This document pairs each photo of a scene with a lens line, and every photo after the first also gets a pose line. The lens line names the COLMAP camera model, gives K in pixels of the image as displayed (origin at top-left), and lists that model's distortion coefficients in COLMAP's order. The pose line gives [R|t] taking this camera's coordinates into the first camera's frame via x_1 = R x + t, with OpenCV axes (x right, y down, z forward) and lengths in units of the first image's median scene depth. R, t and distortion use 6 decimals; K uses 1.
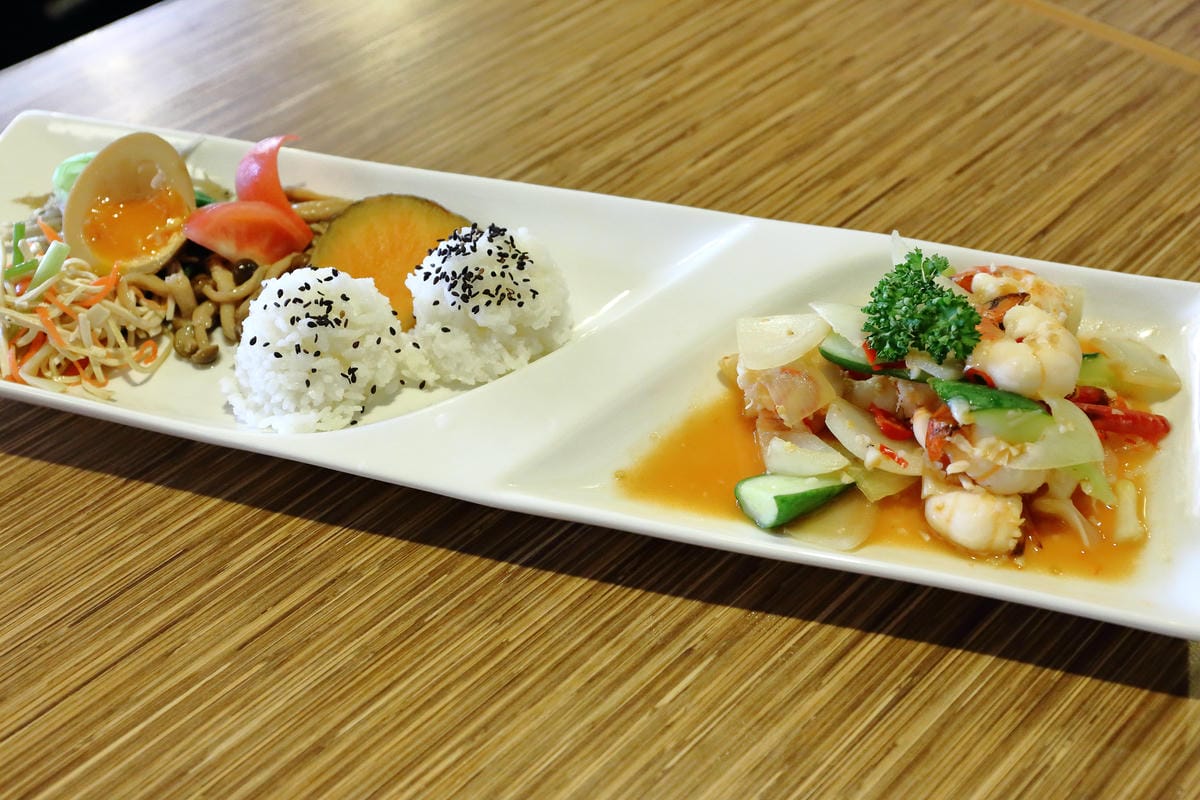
lens RADIAL K [[1444.9, 0, 599.5], [0, 1444.9, 400.0], [0, 0, 1]] dist [-0.018381, 0.000000]
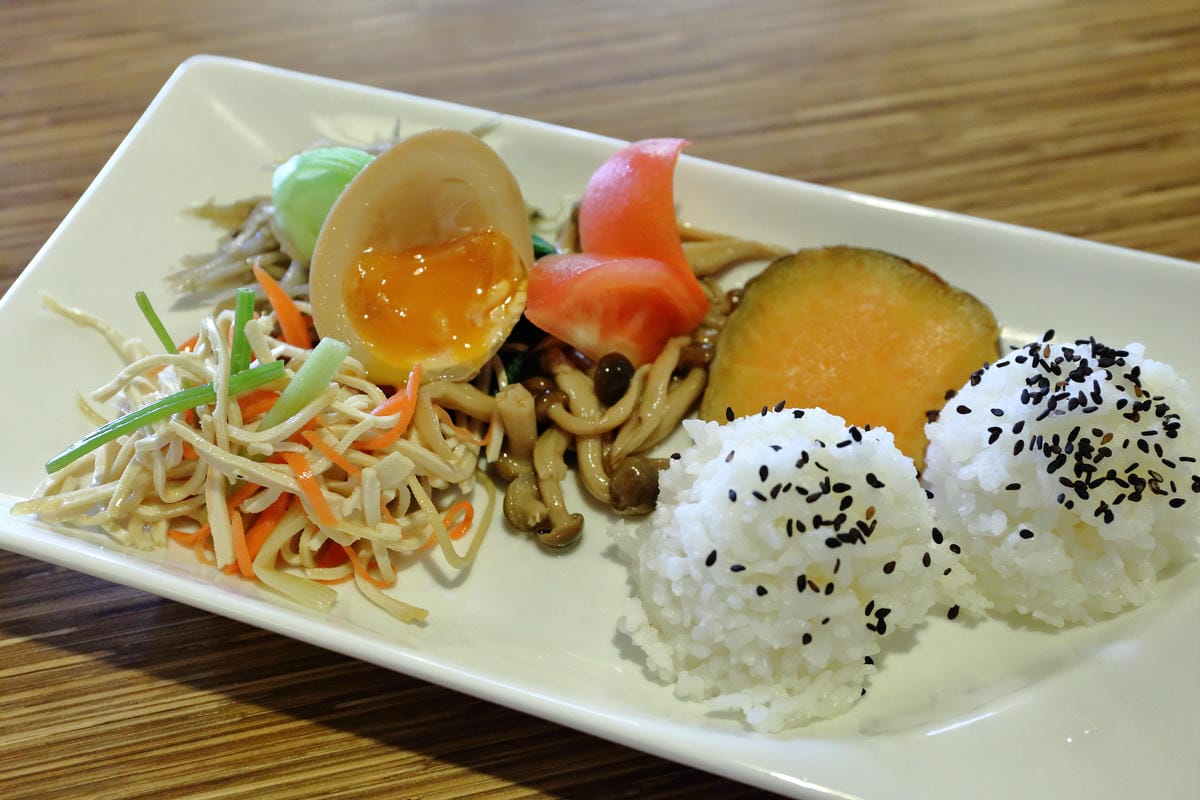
lens RADIAL K [[1512.6, 0, 600.8], [0, 1512.6, 399.5], [0, 0, 1]] dist [-0.067585, 0.000000]
pose [[0.998782, 0.043076, 0.024077, -0.282856], [-0.044893, 0.995714, 0.080865, -0.137985], [-0.020490, -0.081847, 0.996434, 0.412612]]
